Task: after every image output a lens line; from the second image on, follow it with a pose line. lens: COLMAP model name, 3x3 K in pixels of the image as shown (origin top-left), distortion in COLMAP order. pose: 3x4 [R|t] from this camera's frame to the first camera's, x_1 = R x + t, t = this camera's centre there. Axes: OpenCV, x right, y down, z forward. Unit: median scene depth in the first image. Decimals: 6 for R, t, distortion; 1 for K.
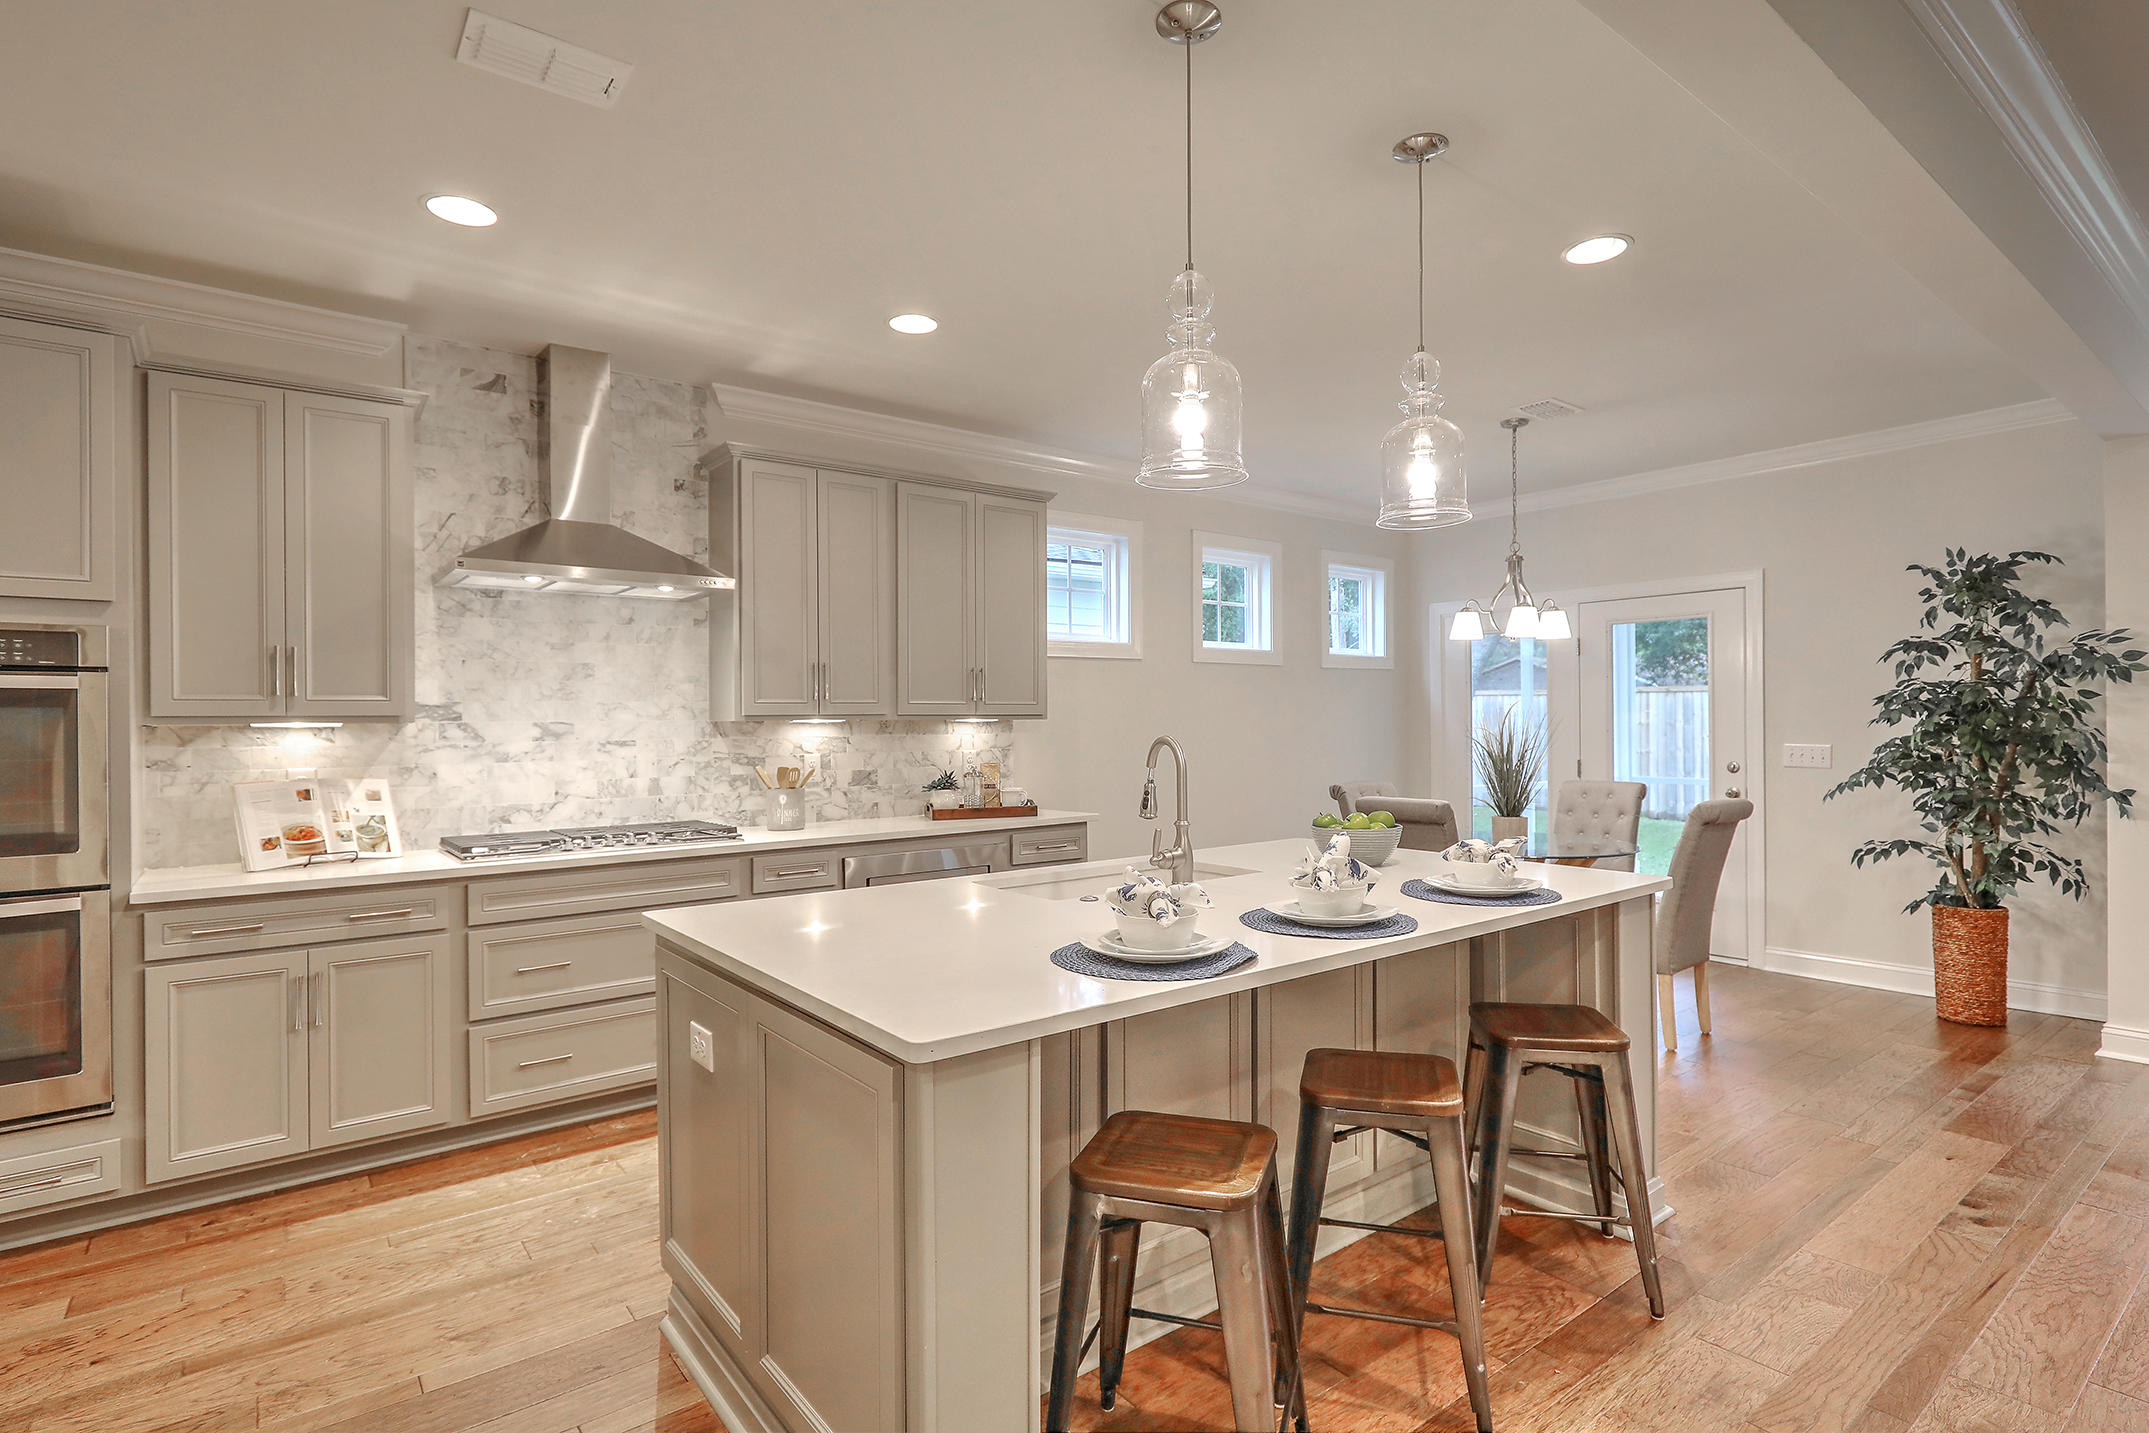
lens RADIAL K [[1056.3, 0, 1092.9], [0, 1056.3, 721.4], [0, 0, 1]] dist [0.001161, -0.000240]
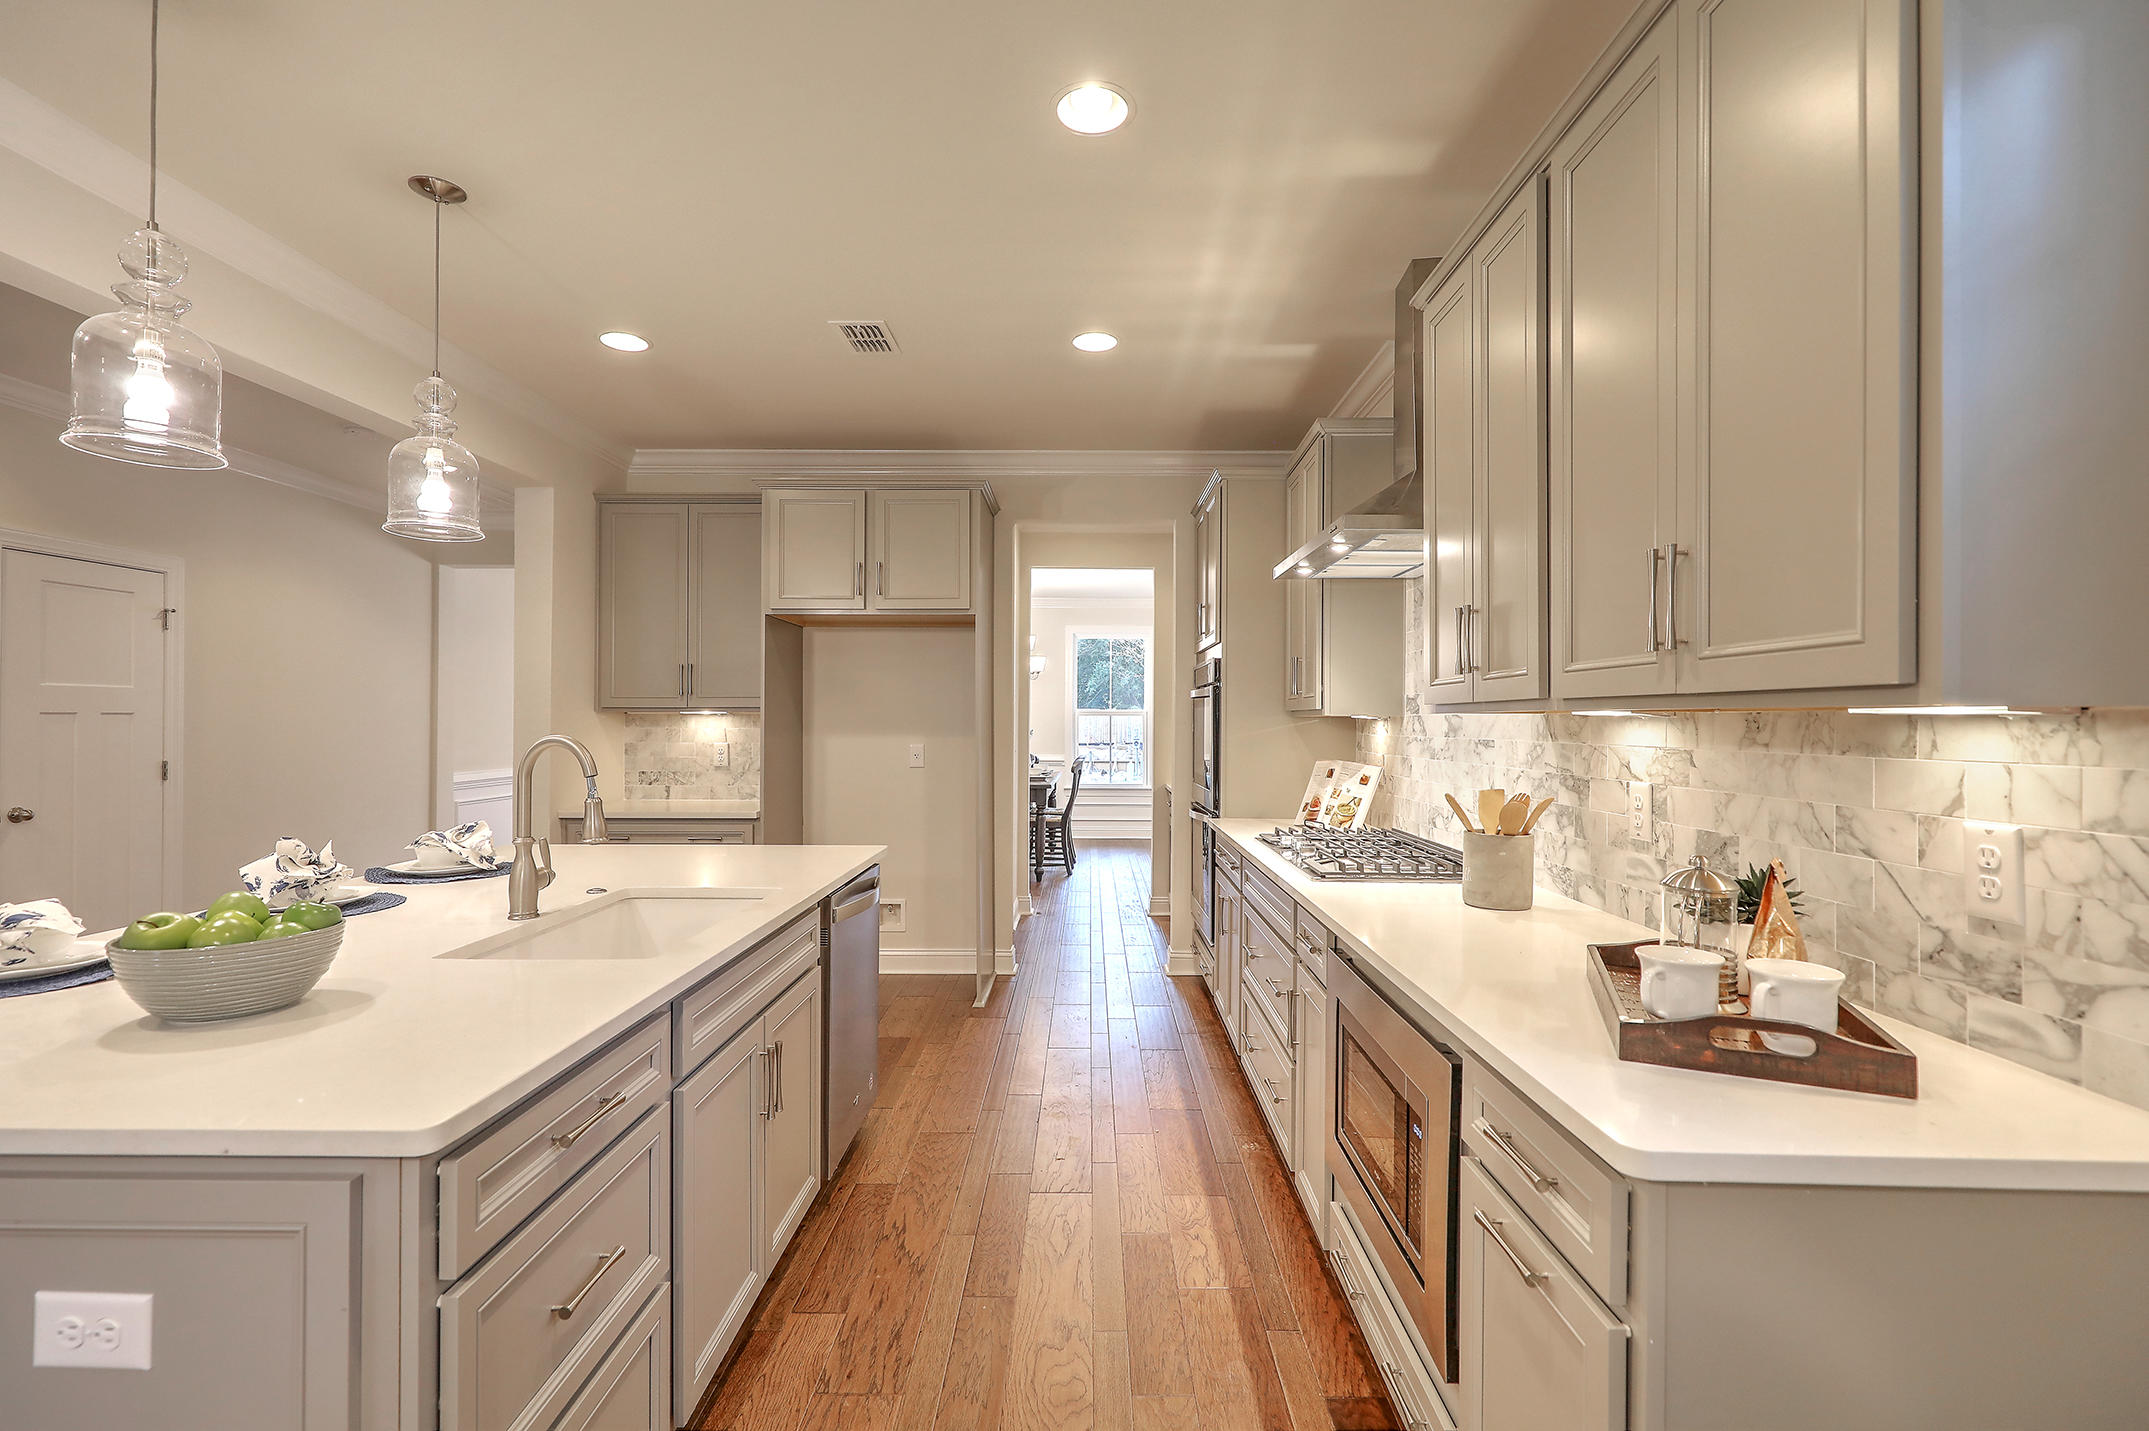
lens RADIAL K [[971.3, 0, 1085.6], [0, 971.3, 710.6], [0, 0, 1]] dist [0.000010, -0.000085]
pose [[-0.626490, -0.002085, -0.779427, 0.269940], [0.001422, 0.999992, -0.003819, -0.000263], [0.779428, -0.003501, -0.626482, 1.226136]]
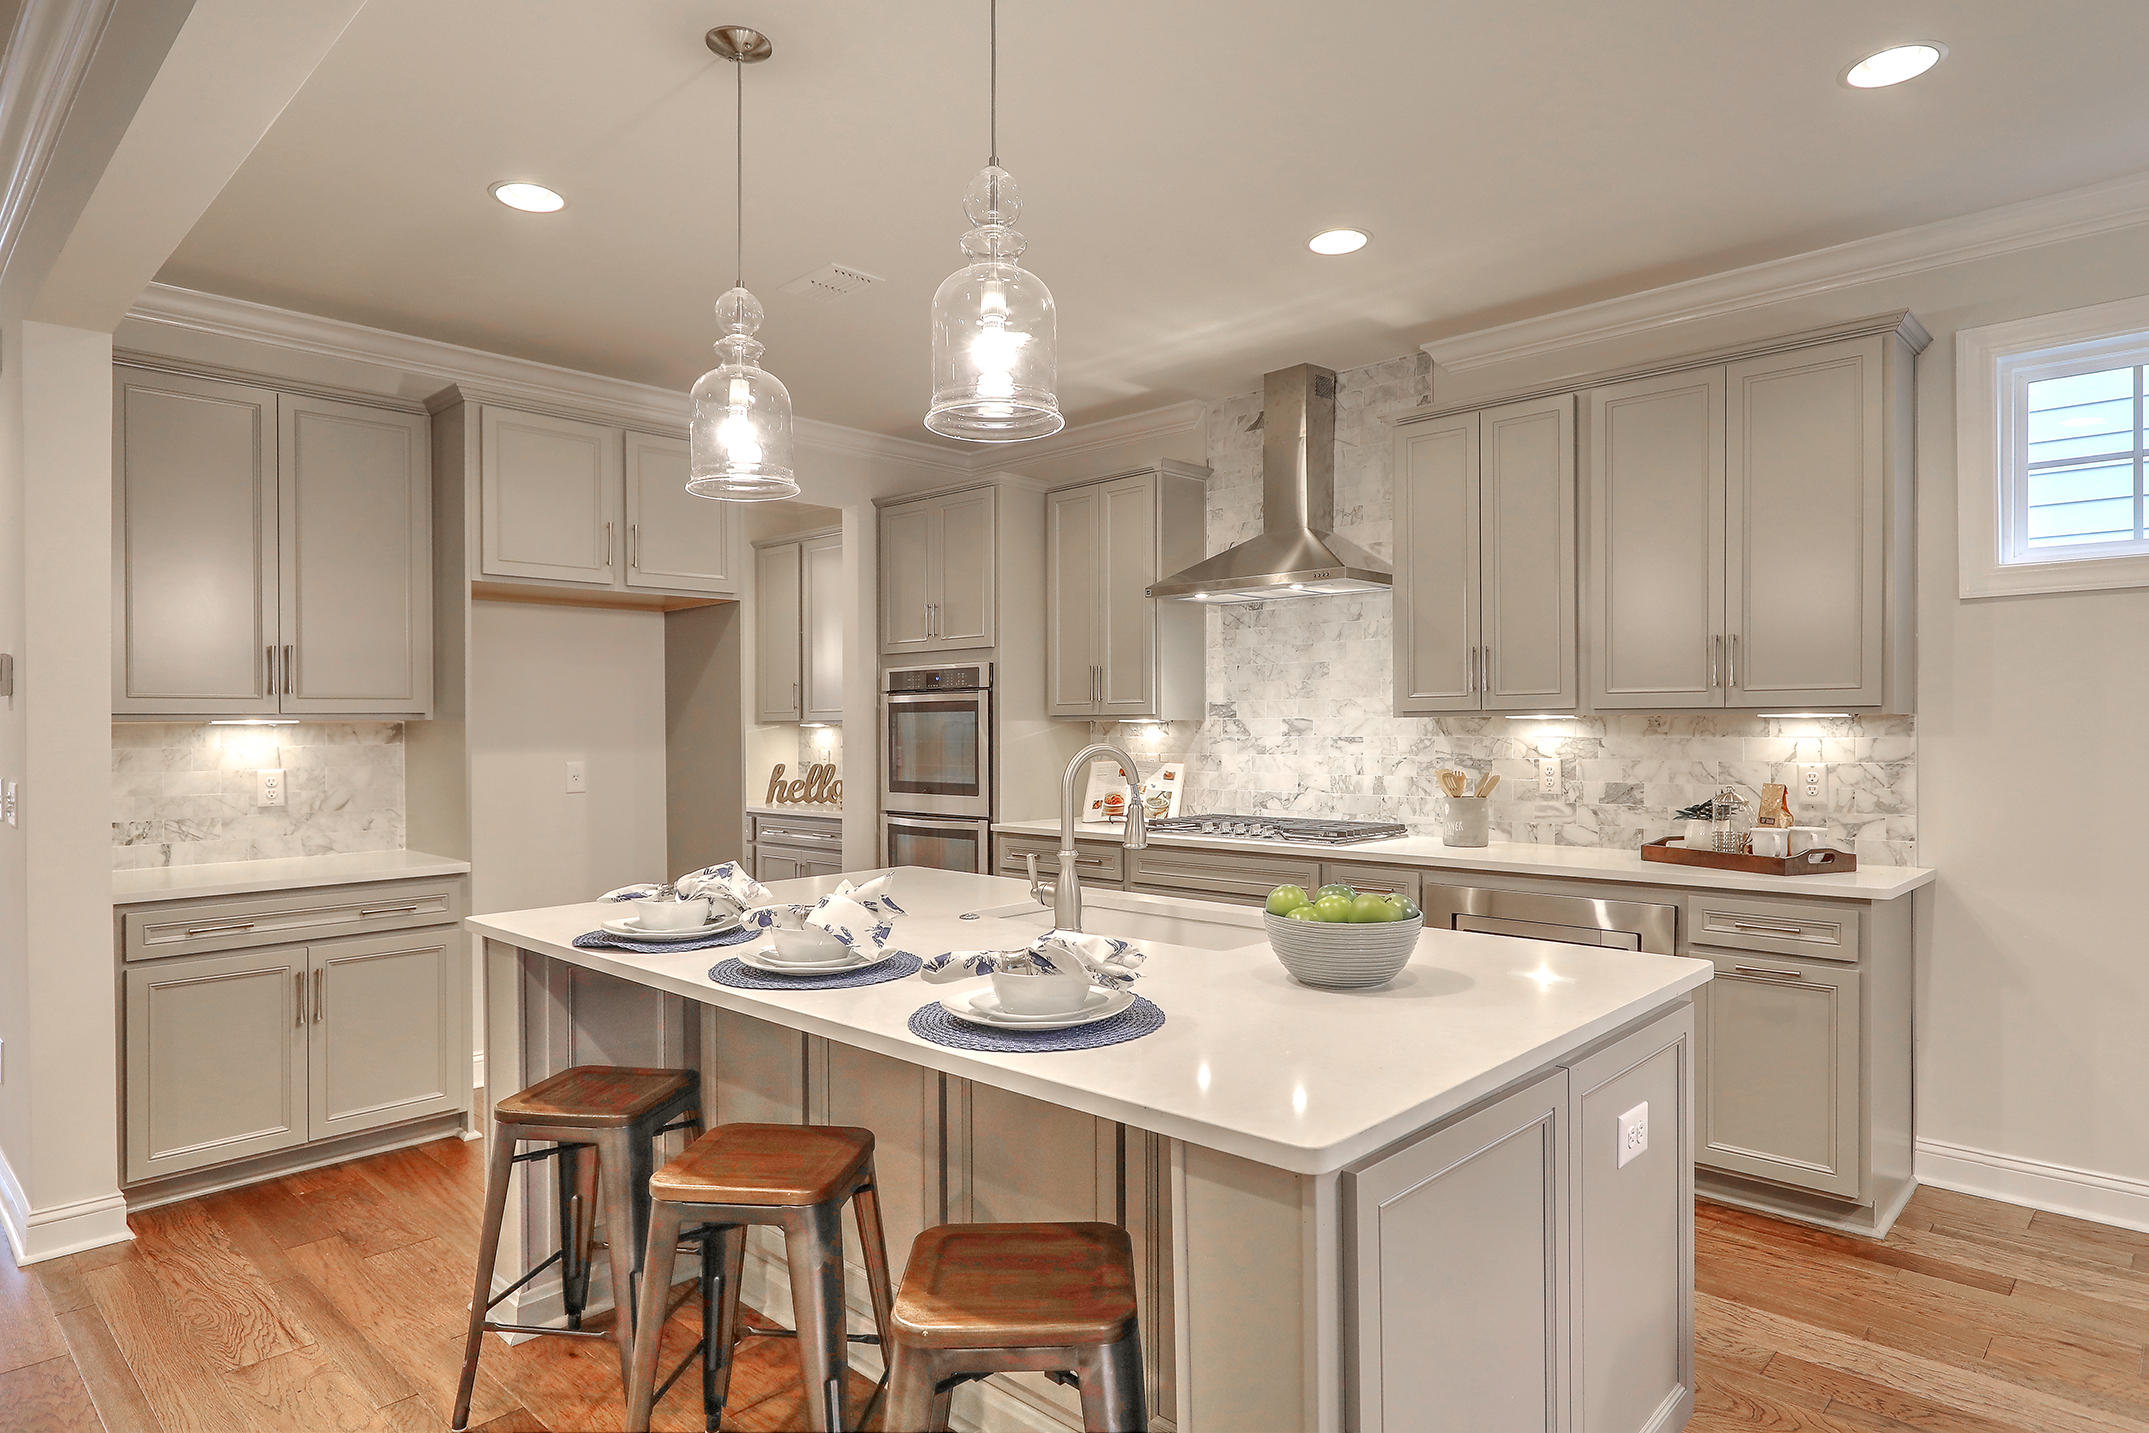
lens RADIAL K [[1214.7, 0, 1084.2], [0, 1214.7, 716.6], [0, 0, 1]] dist [-0.001230, -0.000474]
pose [[0.146587, 0.002224, -0.989195, 0.666855], [0.006168, 0.999976, 0.003162, -0.006446], [0.989179, -0.006565, 0.146569, 0.589211]]
